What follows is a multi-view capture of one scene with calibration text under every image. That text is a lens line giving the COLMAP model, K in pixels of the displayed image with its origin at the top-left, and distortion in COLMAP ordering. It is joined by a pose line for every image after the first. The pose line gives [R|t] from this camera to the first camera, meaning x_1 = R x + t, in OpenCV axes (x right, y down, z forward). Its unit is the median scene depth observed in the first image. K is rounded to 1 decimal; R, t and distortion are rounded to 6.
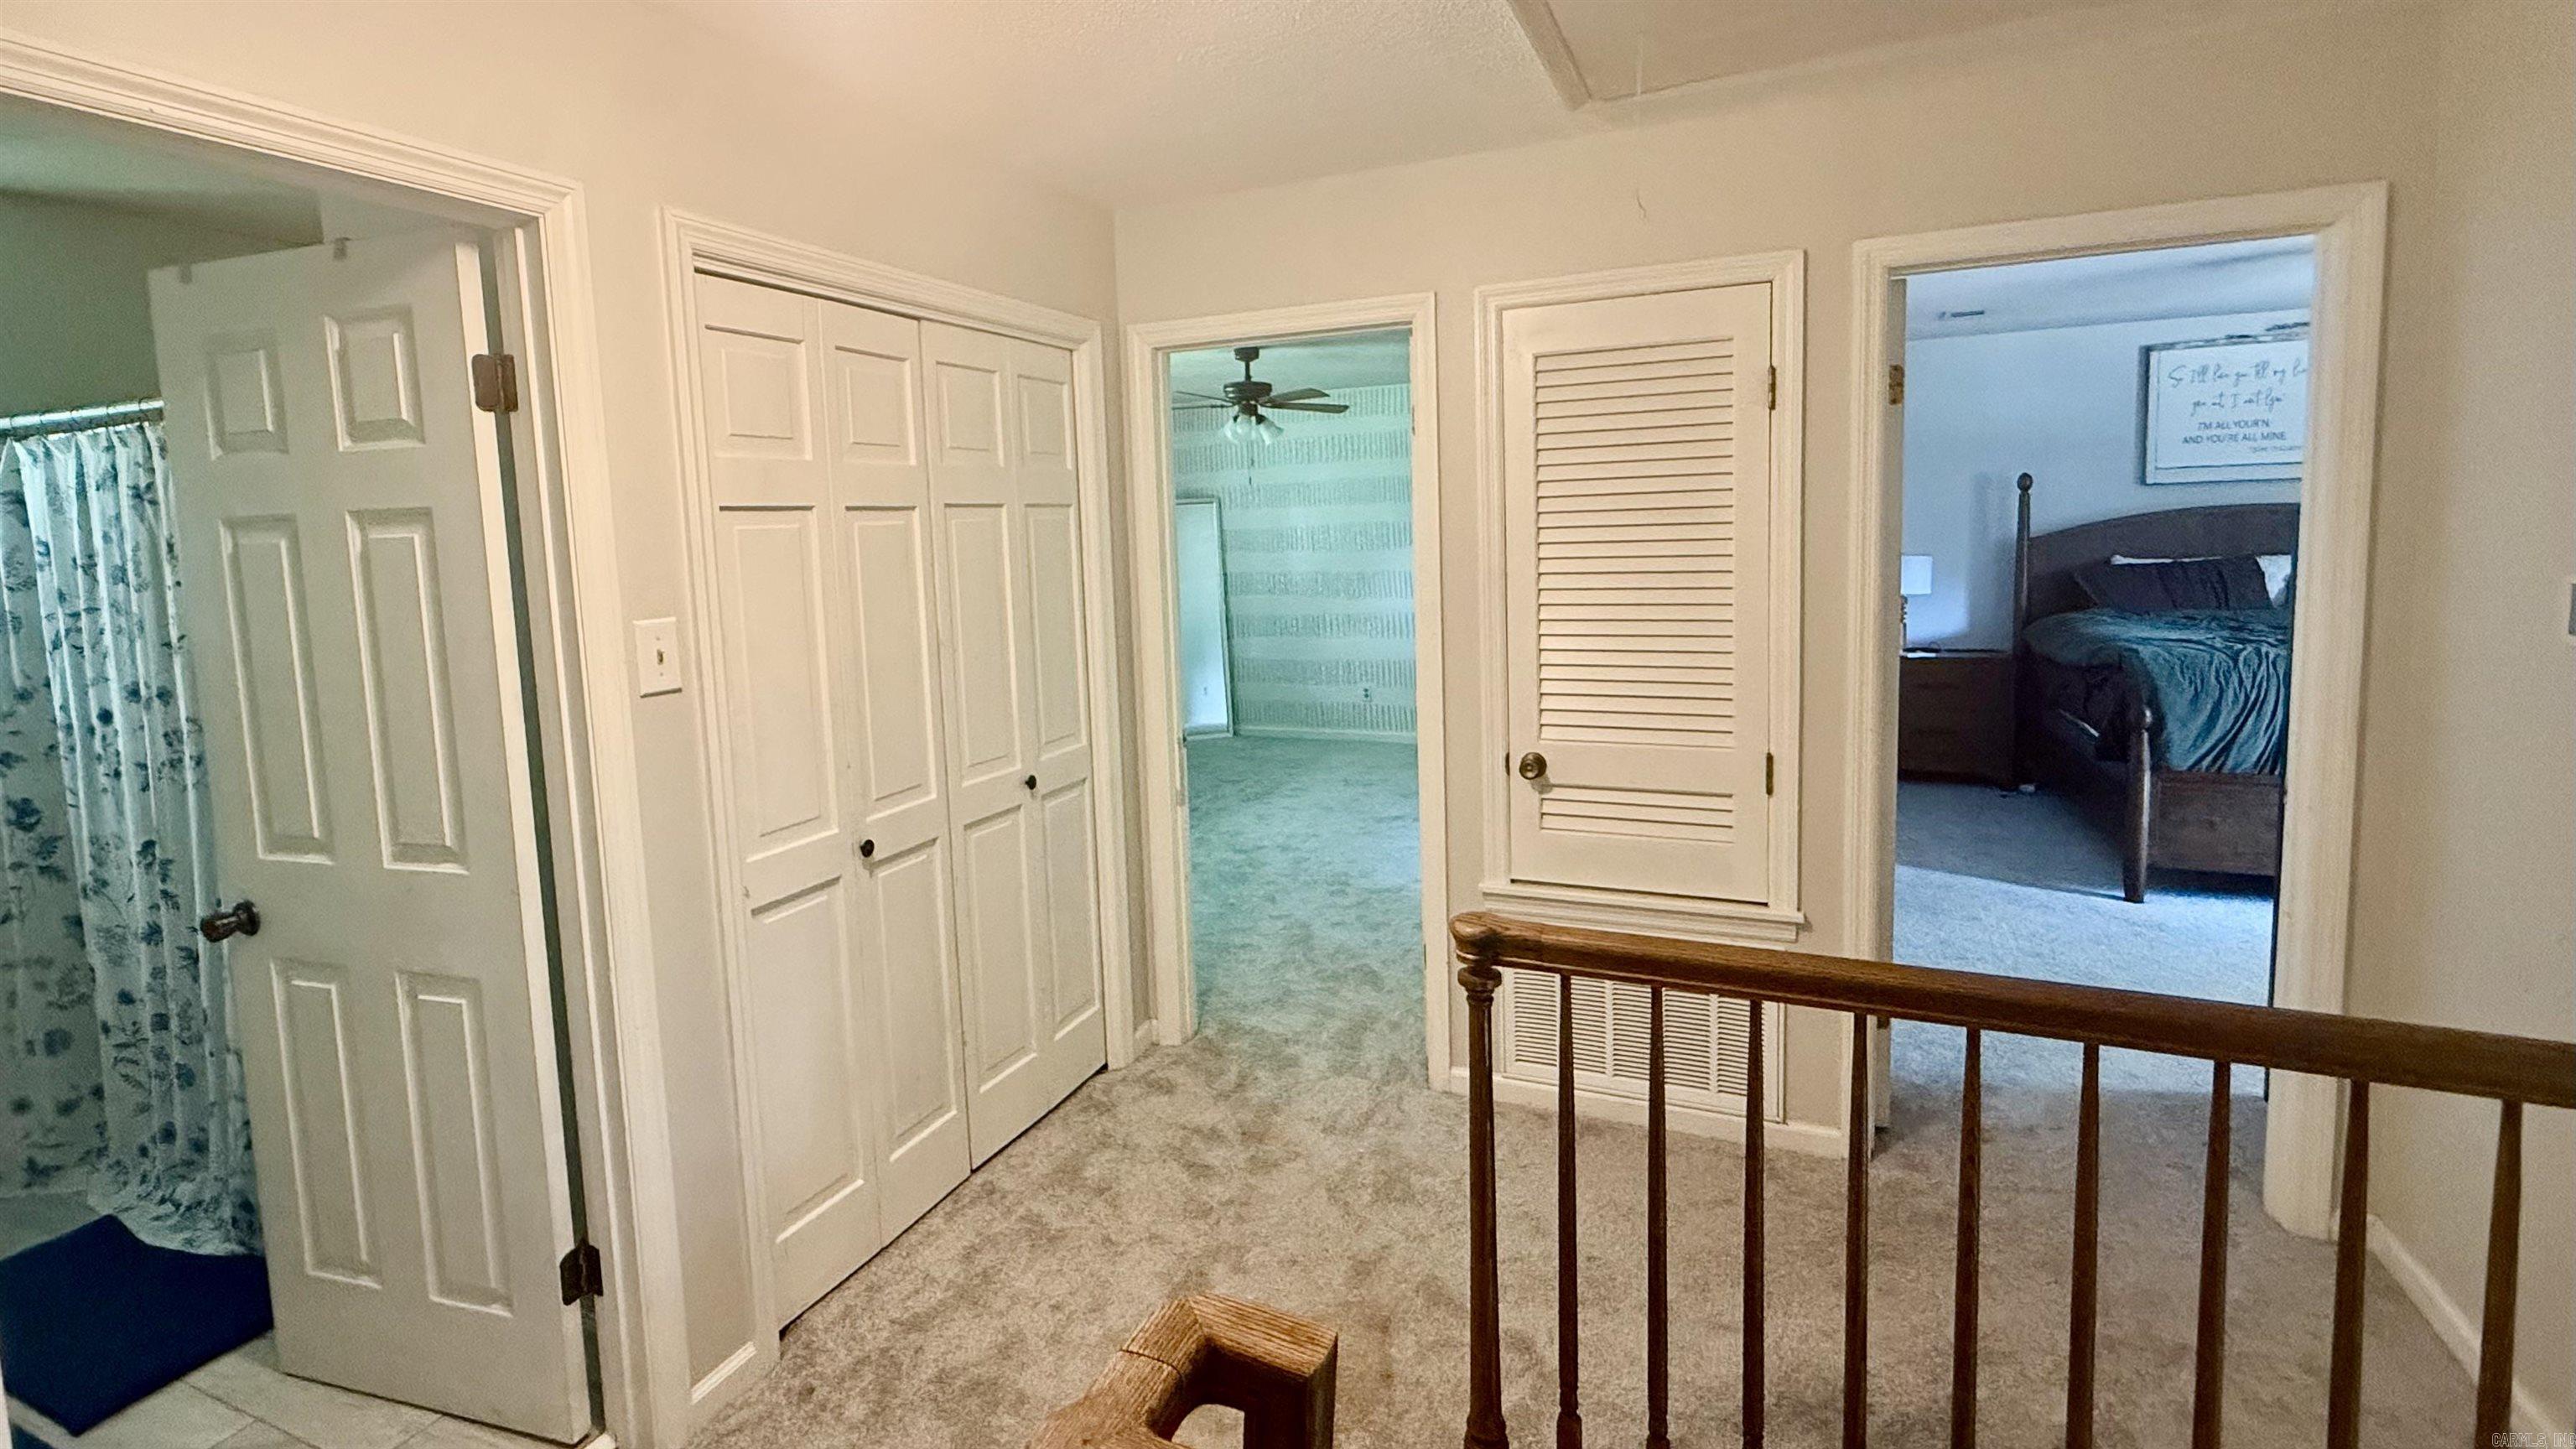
lens RADIAL K [[1134.1, 0, 1295.7], [0, 1134.1, 626.8], [0, 0, 1]] dist [0.000671, -0.000107]
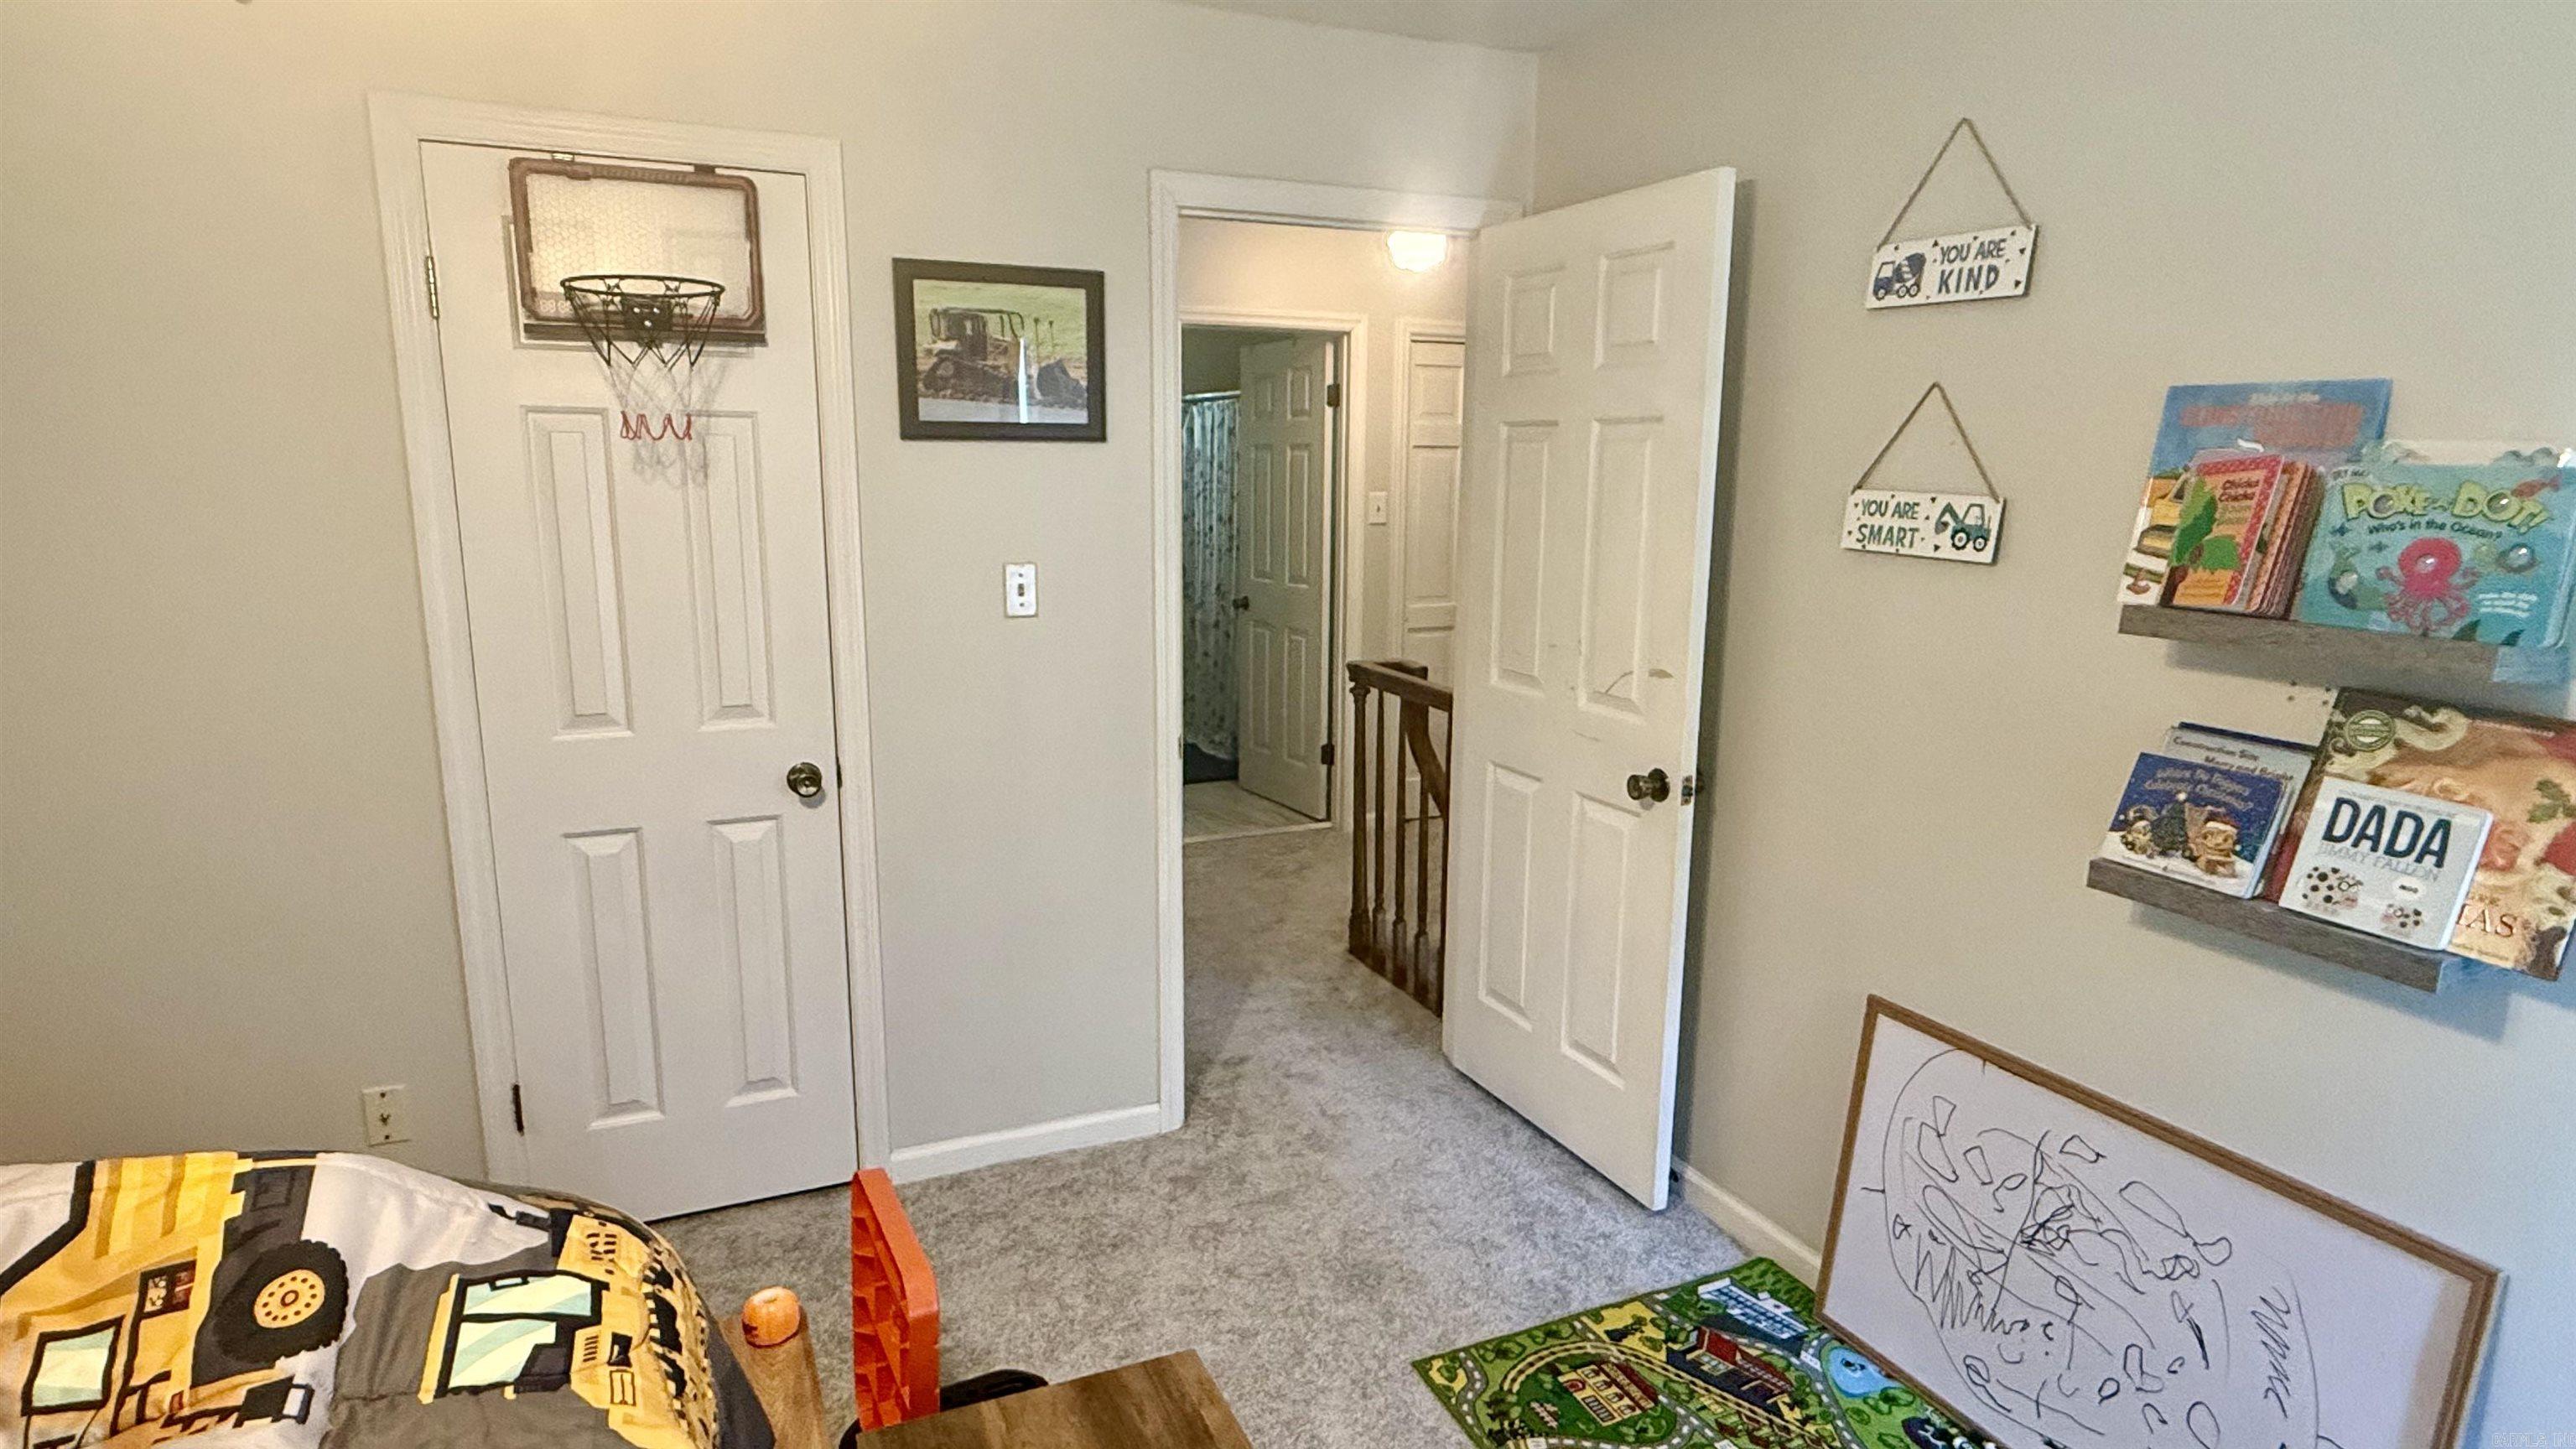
lens RADIAL K [[1364.5, 0, 1281.9], [0, 1364.5, 727.9], [0, 0, 1]] dist [-0.000771, -0.000014]
pose [[0.733856, 0.168673, -0.658031, 0.906462], [-0.096064, 0.984716, 0.145280, 0.059325], [0.672478, -0.043401, 0.738843, -0.924517]]
